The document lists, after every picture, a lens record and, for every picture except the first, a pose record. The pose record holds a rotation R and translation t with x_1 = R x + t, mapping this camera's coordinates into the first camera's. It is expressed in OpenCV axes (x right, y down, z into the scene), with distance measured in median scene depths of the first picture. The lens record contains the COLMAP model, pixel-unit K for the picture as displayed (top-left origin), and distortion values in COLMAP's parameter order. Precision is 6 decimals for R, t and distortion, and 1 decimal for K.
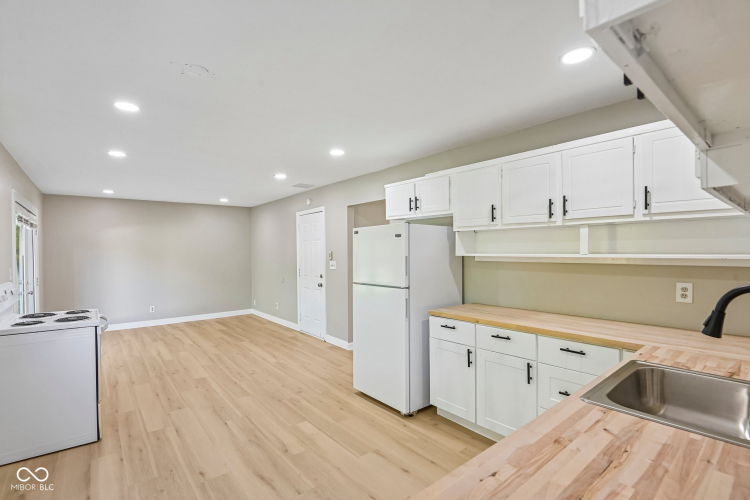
lens RADIAL K [[349.4, 0, 364.1], [0, 349.4, 253.2], [0, 0, 1]] dist [-0.003966, -0.004937]
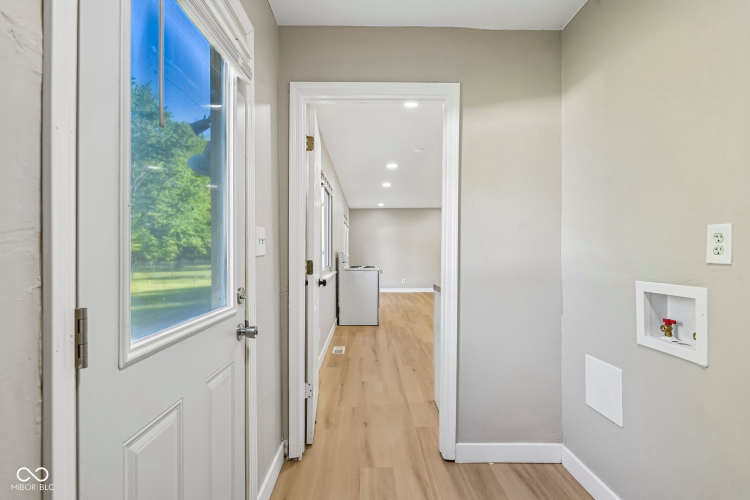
lens RADIAL K [[349.4, 0, 374.8], [0, 349.4, 251.0], [0, 0, 1]] dist [-0.003966, -0.004937]
pose [[0.803460, 0.010548, -0.595266, 0.451570], [-0.013667, 0.999906, -0.000729, 0.086850], [0.595202, 0.008721, 0.803529, -0.683010]]
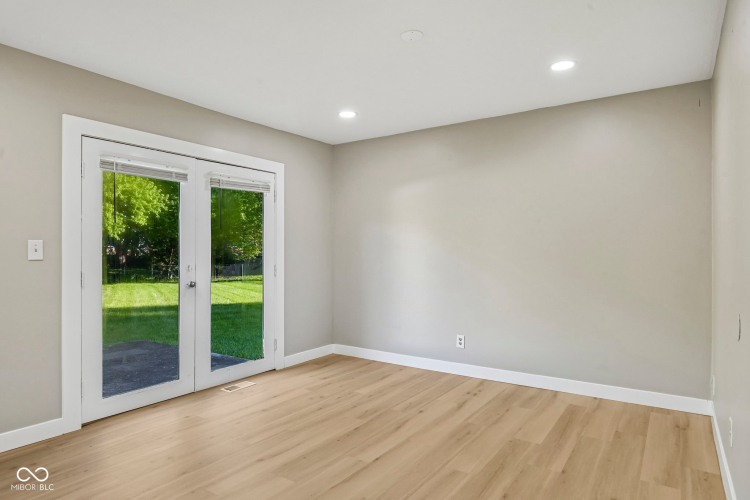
lens RADIAL K [[449.3, 0, 374.5], [0, 449.3, 248.8], [0, 0, 1]] dist [-0.021441, -0.003850]
pose [[0.316263, 0.010005, -0.948619, -0.081538], [-0.007085, 0.999941, 0.008184, 0.062748], [0.948645, 0.004132, 0.316316, 1.701136]]
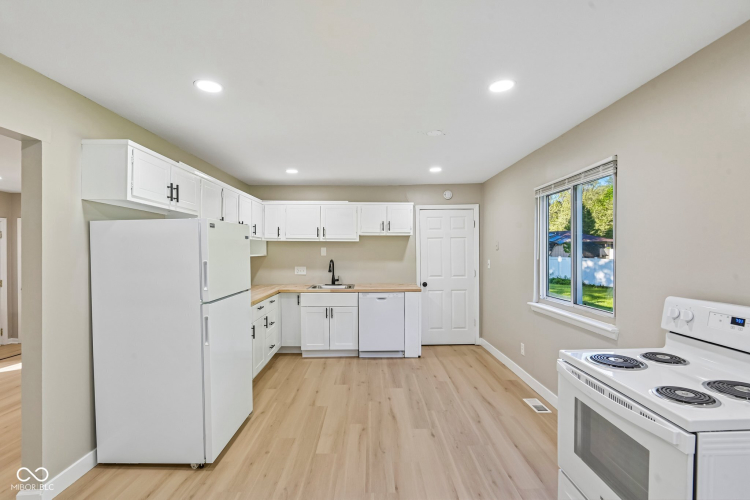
lens RADIAL K [[349.4, 0, 373.9], [0, 349.4, 255.2], [0, 0, 1]] dist [-0.003966, -0.004937]
pose [[-0.792099, 0.003140, 0.610384, -0.855187], [0.013794, 0.999823, 0.012757, -0.008647], [-0.610237, 0.018524, -0.792003, 1.695527]]
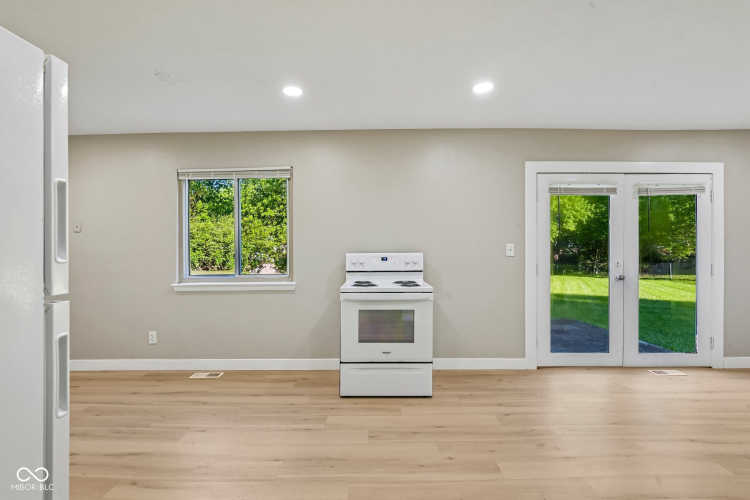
lens RADIAL K [[349.4, 0, 377.0], [0, 349.4, 252.3], [0, 0, 1]] dist [-0.003966, -0.004937]
pose [[-0.617911, 0.018084, -0.786040, 0.026000], [0.008603, 0.999831, 0.016241, 0.062495], [0.786201, 0.003273, -0.617962, 1.692548]]
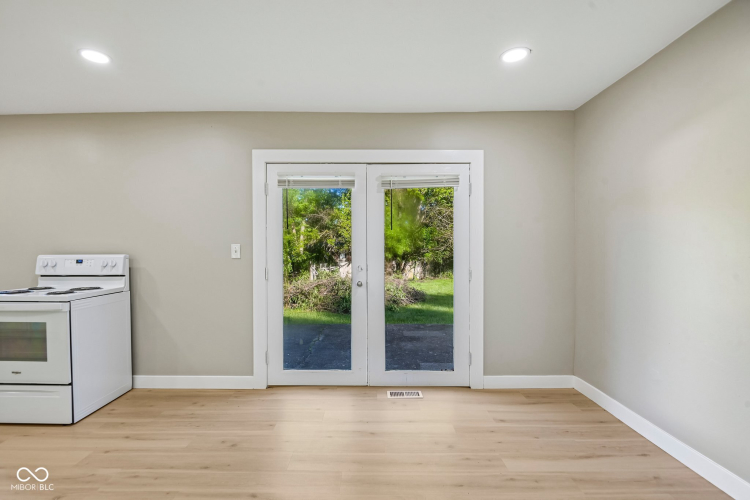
lens RADIAL K [[349.4, 0, 374.1], [0, 349.4, 251.7], [0, 0, 1]] dist [-0.003966, -0.004937]
pose [[-0.616446, 0.015768, -0.787240, -0.687505], [0.007189, 0.999871, 0.014398, 0.067276], [0.787365, 0.003216, -0.616479, 2.329256]]
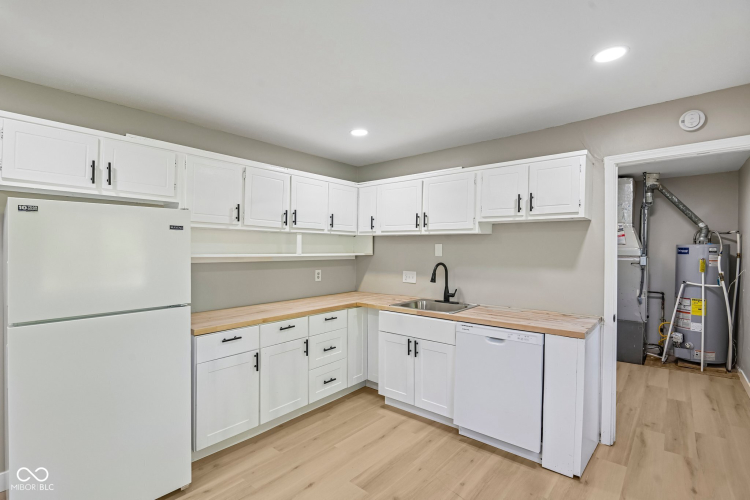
lens RADIAL K [[349.4, 0, 374.4], [0, 349.4, 257.3], [0, 0, 1]] dist [-0.003966, -0.004937]
pose [[-0.185154, -0.013835, 0.982612, -0.672127], [0.005418, 0.999871, 0.015099, -0.002305], [-0.982695, 0.008120, -0.185055, 0.811779]]
